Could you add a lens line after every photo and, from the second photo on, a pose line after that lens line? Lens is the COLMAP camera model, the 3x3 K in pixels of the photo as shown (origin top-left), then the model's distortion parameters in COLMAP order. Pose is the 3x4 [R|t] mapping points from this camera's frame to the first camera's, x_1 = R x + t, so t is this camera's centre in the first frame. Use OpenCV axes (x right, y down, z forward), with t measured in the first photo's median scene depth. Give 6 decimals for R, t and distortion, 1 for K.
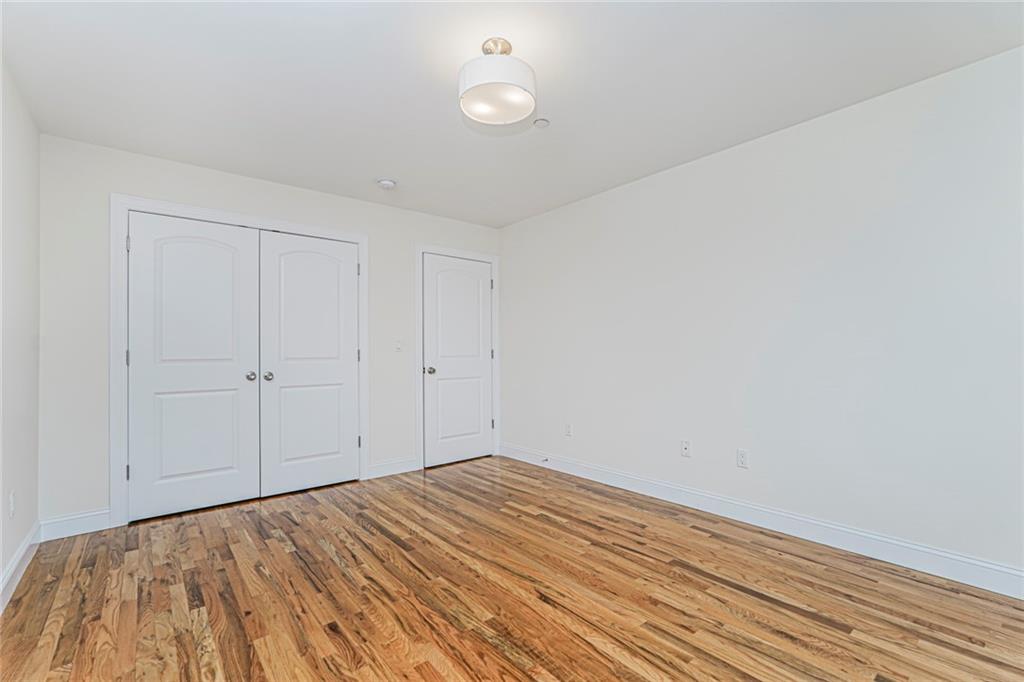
lens RADIAL K [[450.9, 0, 512.0], [0, 450.9, 346.6], [0, 0, 1]] dist [-0.019249, 0.011056]
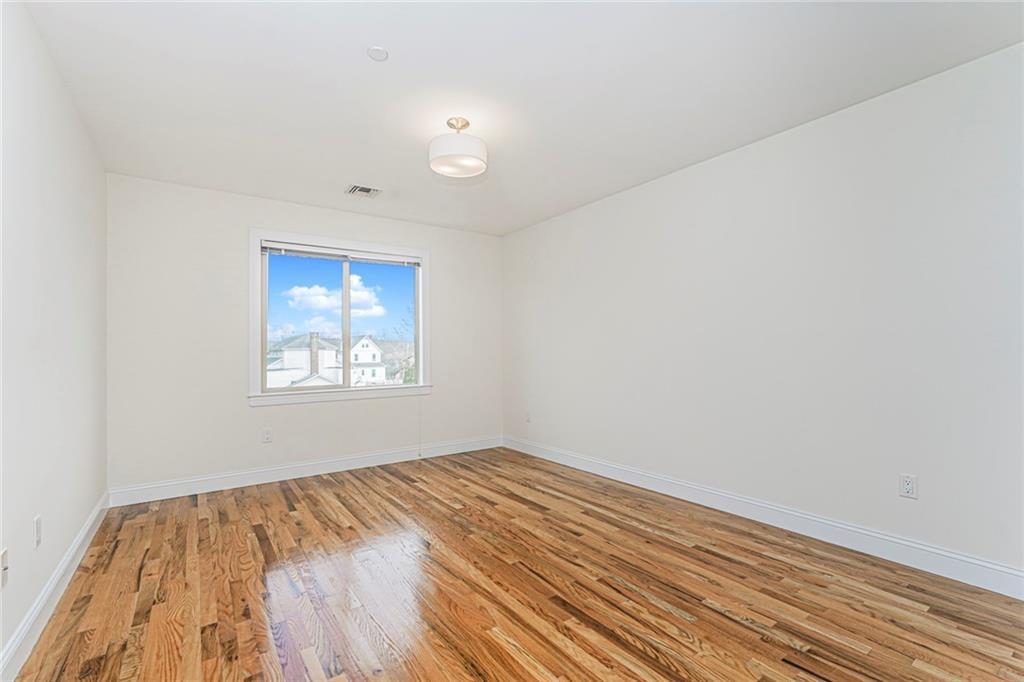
lens RADIAL K [[450.9, 0, 512.0], [0, 450.9, 346.6], [0, 0, 1]] dist [-0.019249, 0.011056]
pose [[-0.997301, 0.019808, 0.070703, -0.248360], [0.018198, 0.999562, -0.023333, 0.026043], [-0.071135, -0.021984, -0.997224, 2.066250]]
